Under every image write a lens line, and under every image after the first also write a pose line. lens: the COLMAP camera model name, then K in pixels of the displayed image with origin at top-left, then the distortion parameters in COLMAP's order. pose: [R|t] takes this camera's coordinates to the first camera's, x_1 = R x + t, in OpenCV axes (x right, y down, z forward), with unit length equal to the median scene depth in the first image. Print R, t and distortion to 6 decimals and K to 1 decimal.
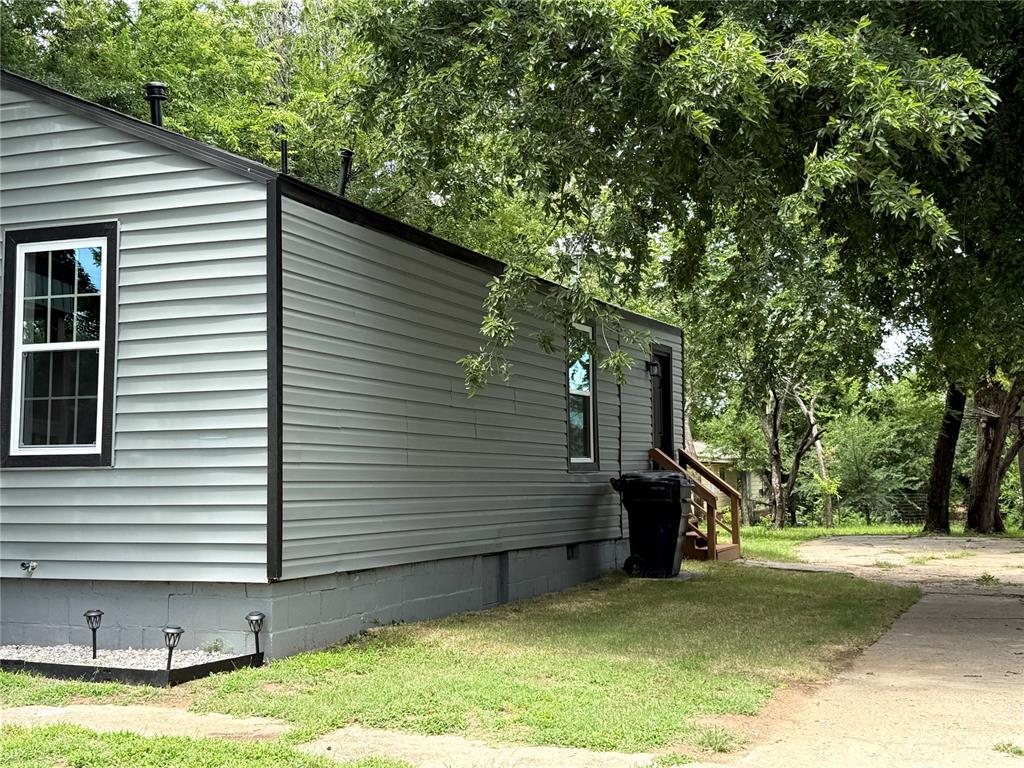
lens RADIAL K [[1296.8, 0, 512.0], [0, 1296.8, 384.0], [0, 0, 1]] dist [0.140309, 0.022361]
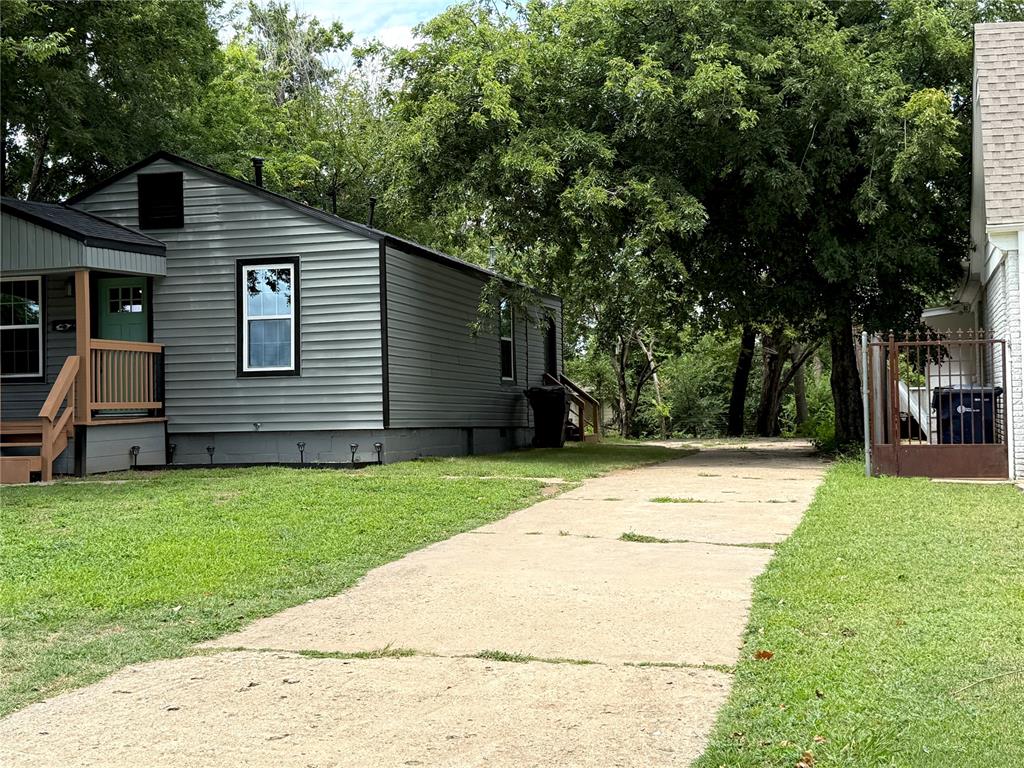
lens RADIAL K [[1296.8, 0, 512.0], [0, 1296.8, 384.0], [0, 0, 1]] dist [0.140309, 0.022361]
pose [[0.993769, -0.009043, 0.111093, -0.150770], [0.004326, 0.999082, 0.042624, -0.007911], [-0.111376, -0.041878, 0.992896, -0.798051]]
